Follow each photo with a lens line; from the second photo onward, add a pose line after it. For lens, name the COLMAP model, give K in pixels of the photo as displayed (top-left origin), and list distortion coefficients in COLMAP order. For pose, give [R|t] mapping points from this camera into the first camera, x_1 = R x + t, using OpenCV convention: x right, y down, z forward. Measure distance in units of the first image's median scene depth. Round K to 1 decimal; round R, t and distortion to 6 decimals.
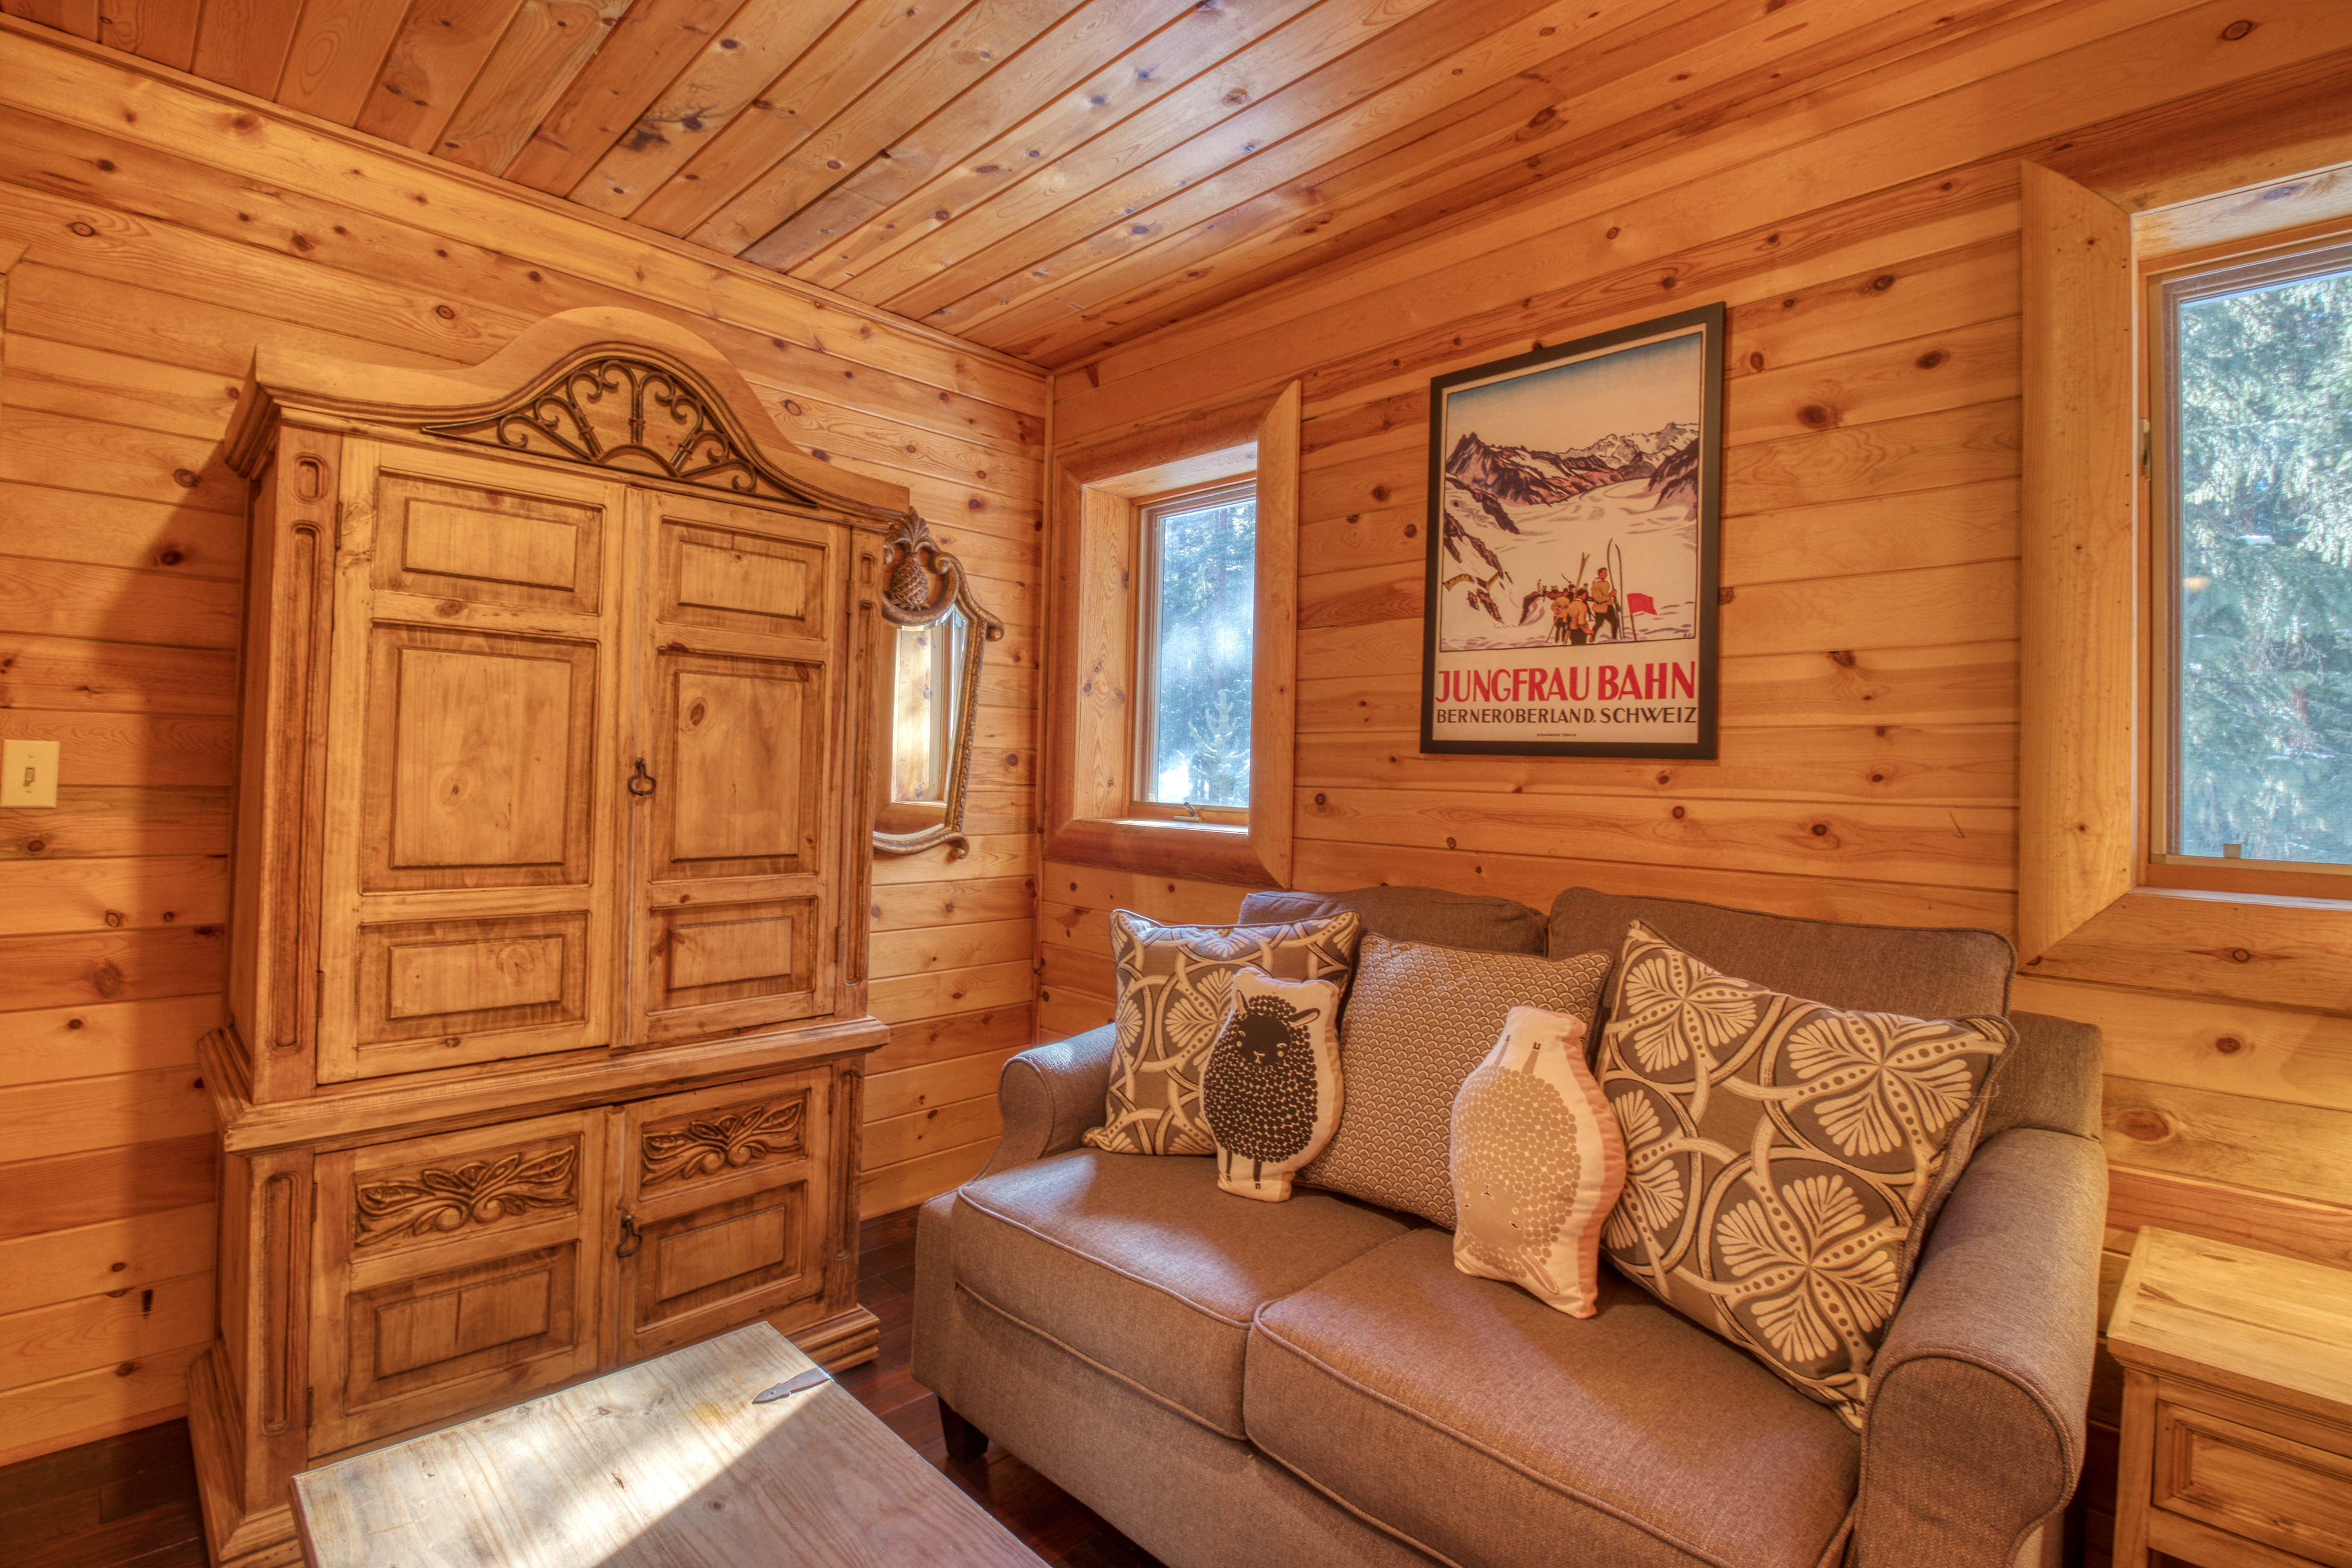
lens RADIAL K [[1115.6, 0, 1176.5], [0, 1115.6, 763.4], [0, 0, 1]] dist [-0.011086, -0.005849]
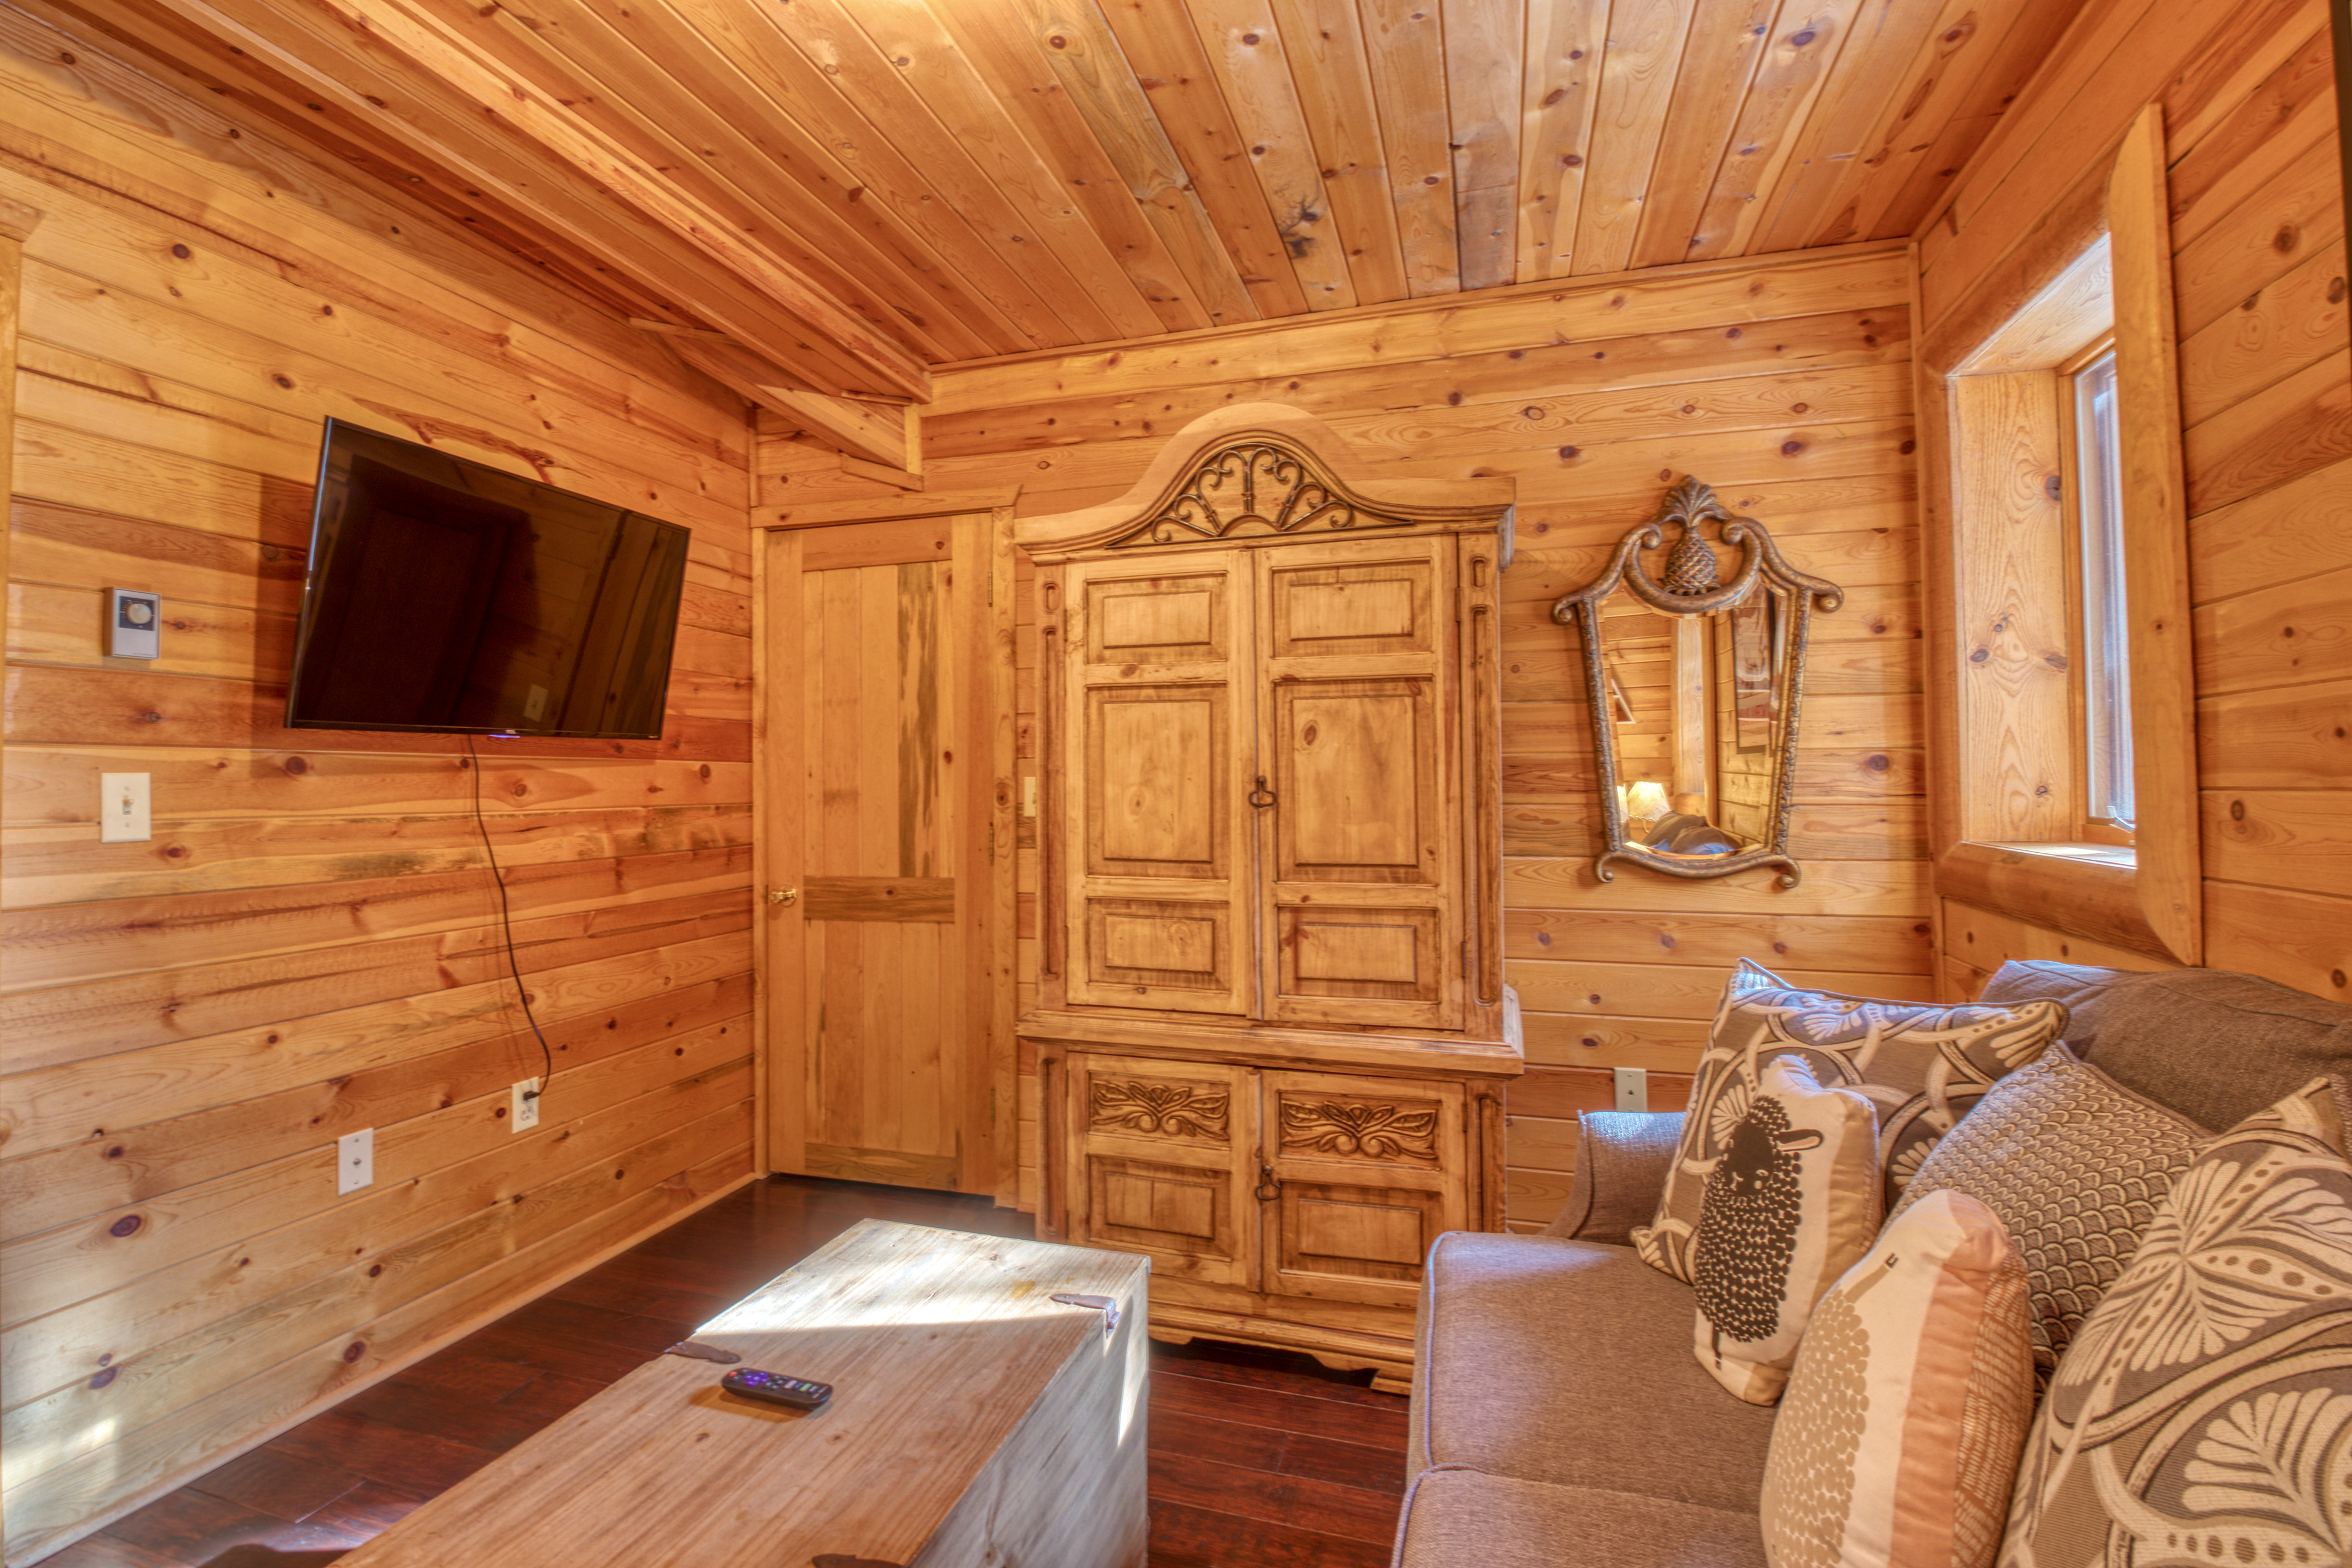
lens RADIAL K [[1115.6, 0, 1116.3], [0, 1115.6, 758.8], [0, 0, 1]] dist [-0.011086, -0.005849]
pose [[0.439150, -0.044395, -0.897316, 0.477231], [0.023215, 0.999006, -0.038064, 0.017451], [0.898114, -0.004116, 0.439744, 0.318042]]
